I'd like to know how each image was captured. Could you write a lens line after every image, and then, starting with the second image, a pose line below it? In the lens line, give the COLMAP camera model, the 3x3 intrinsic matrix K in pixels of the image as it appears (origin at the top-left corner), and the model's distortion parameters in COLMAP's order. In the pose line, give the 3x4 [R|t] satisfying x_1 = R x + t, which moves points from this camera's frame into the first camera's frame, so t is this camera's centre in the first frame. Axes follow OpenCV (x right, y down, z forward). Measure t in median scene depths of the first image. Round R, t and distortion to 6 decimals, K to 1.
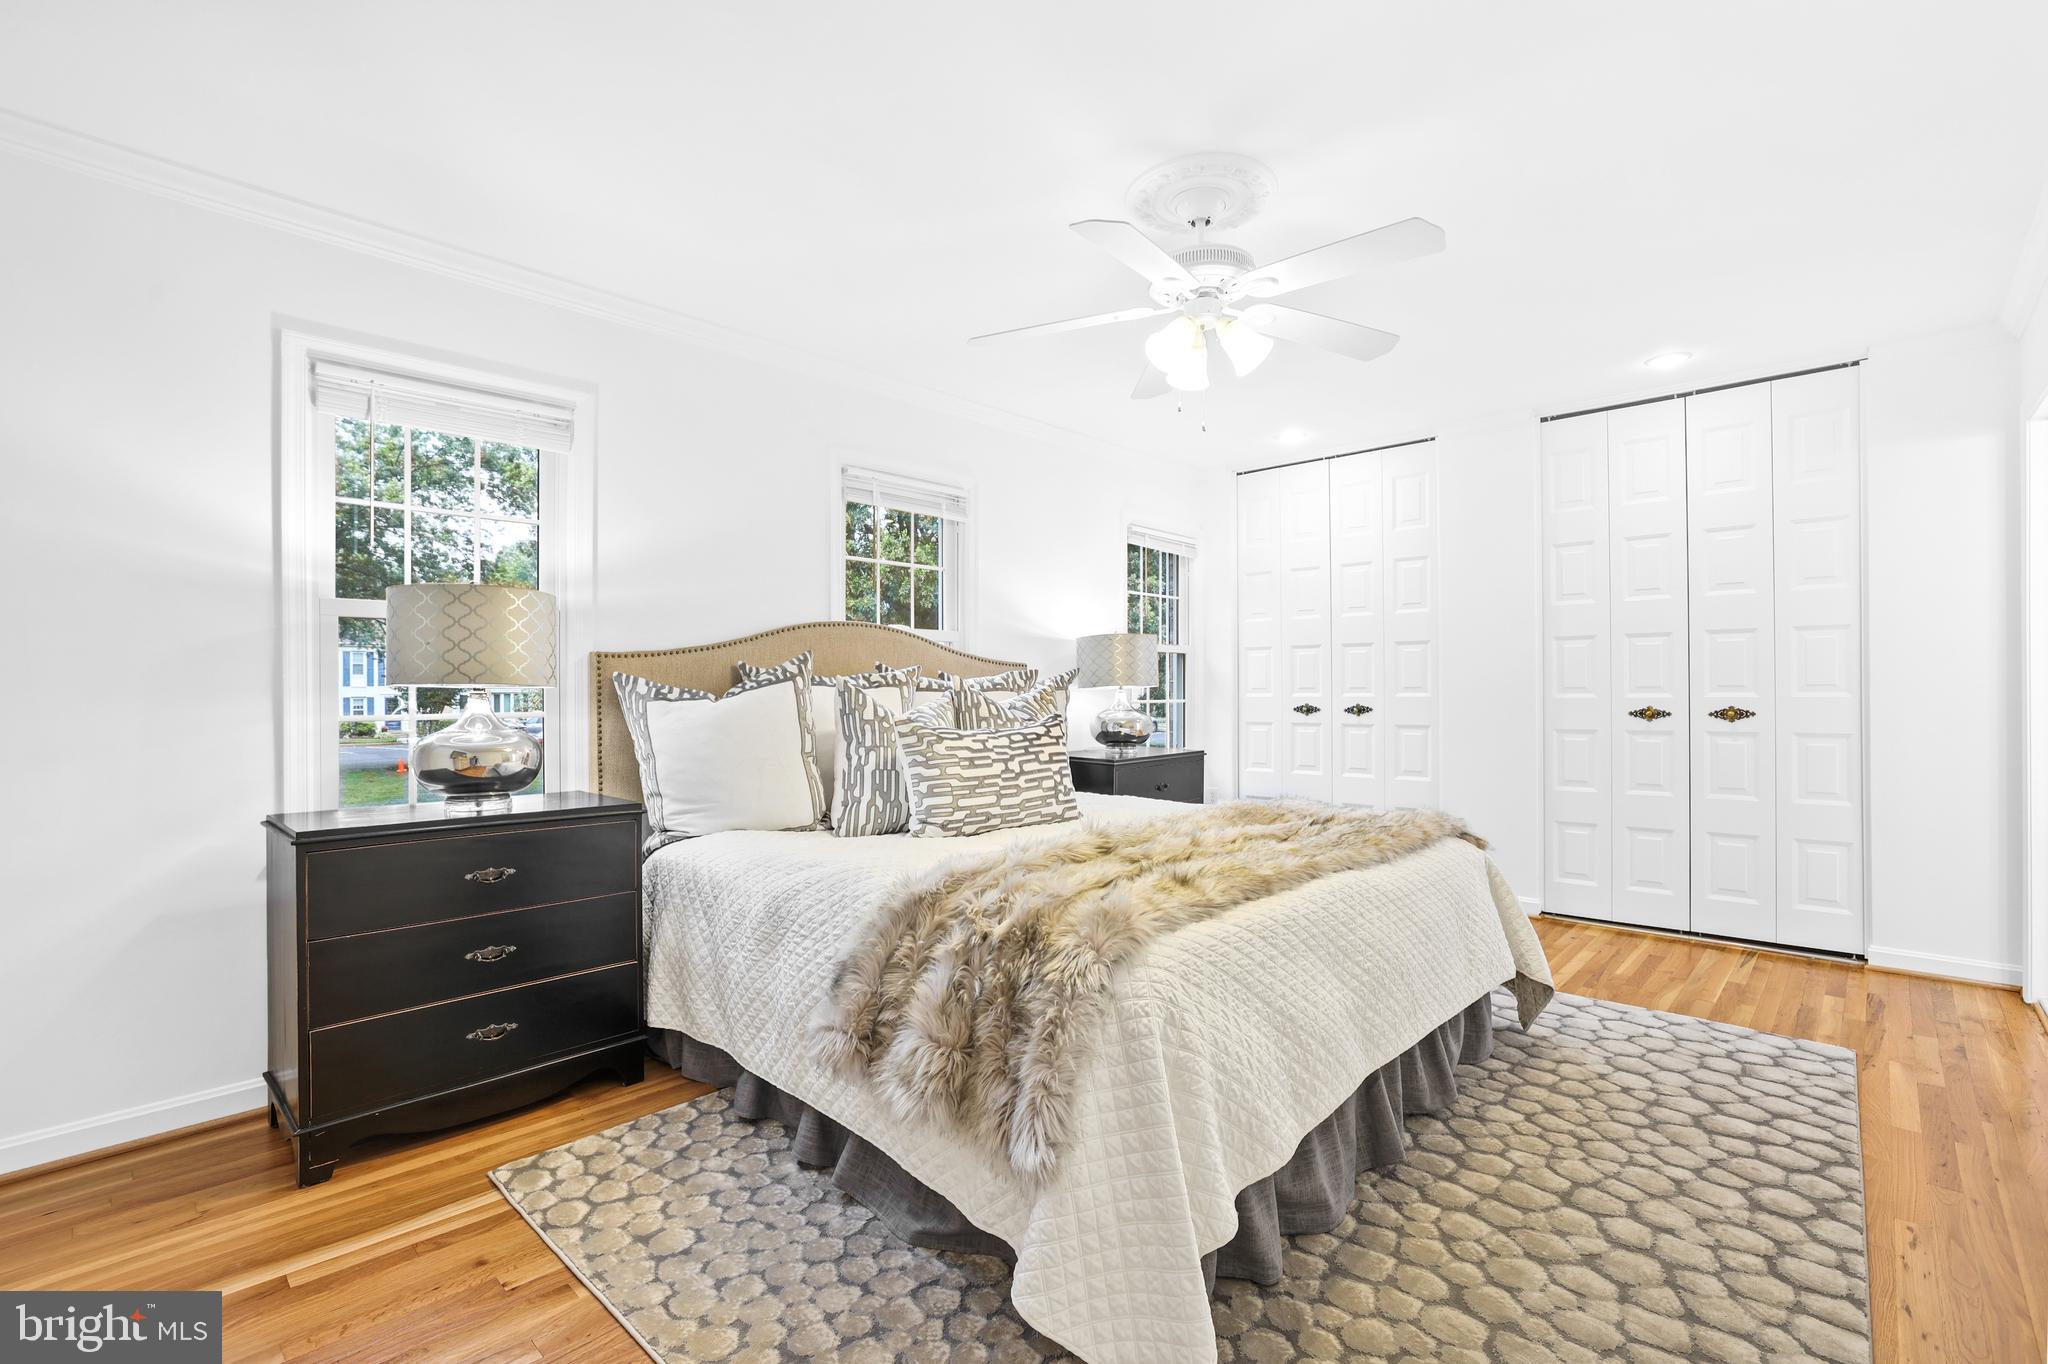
lens RADIAL K [[922.5, 0, 1024.8], [0, 922.5, 685.3], [0, 0, 1]] dist [-0.032566, 0.011566]
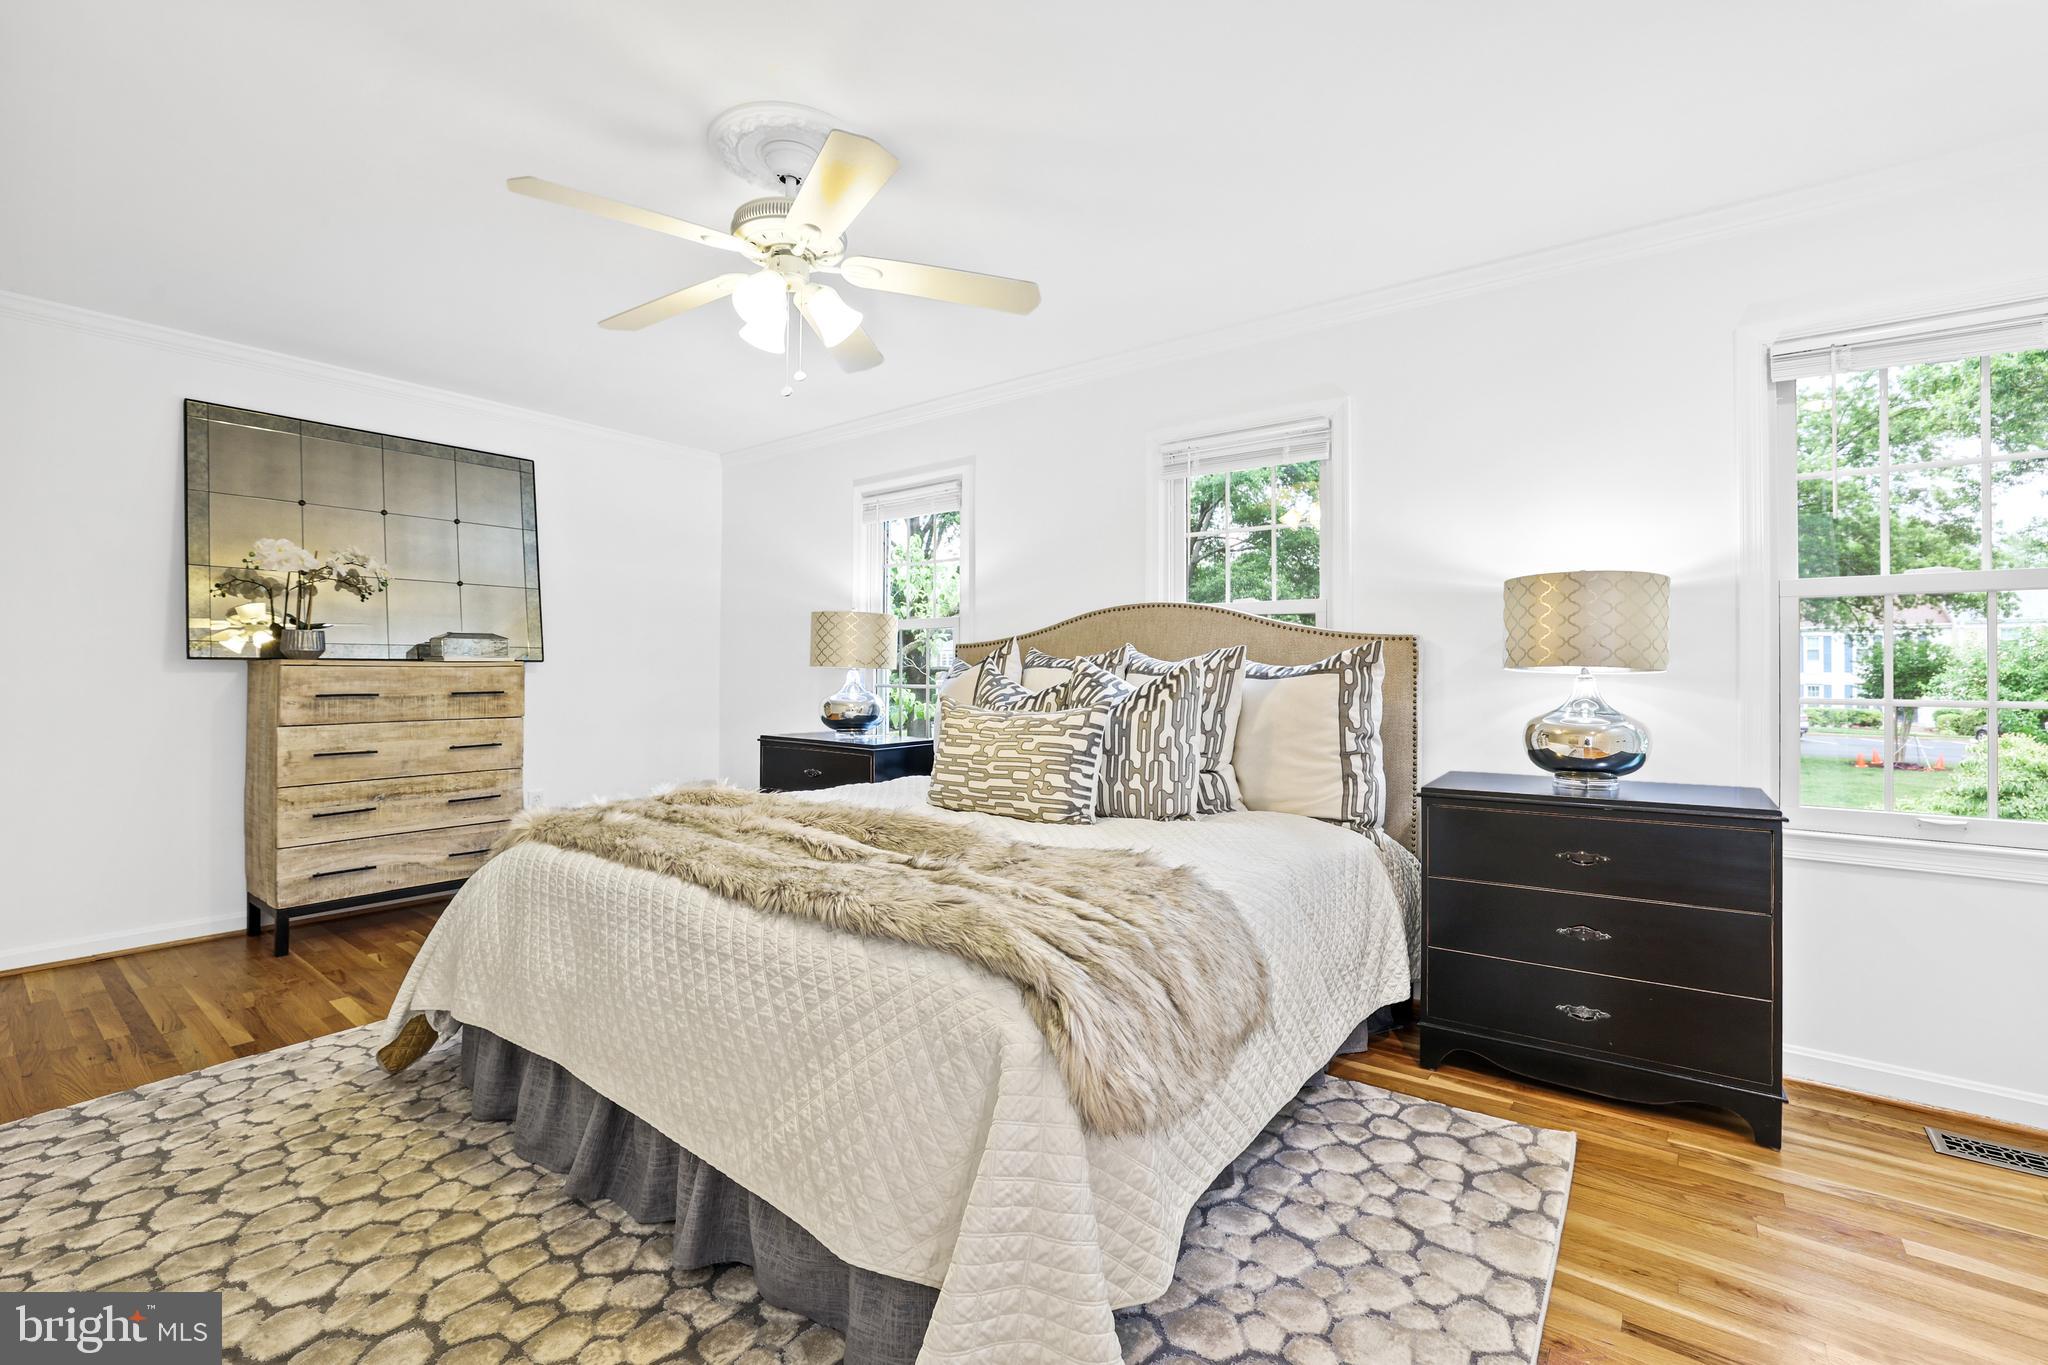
lens RADIAL K [[872.8, 0, 1022.9], [0, 872.8, 668.3], [0, 0, 1]] dist [-0.018500, 0.001327]
pose [[0.109106, 0.004207, -0.994021, 0.882133], [-0.007486, 0.999966, 0.003411, -0.002162], [0.994002, 0.007069, 0.109134, 0.909902]]
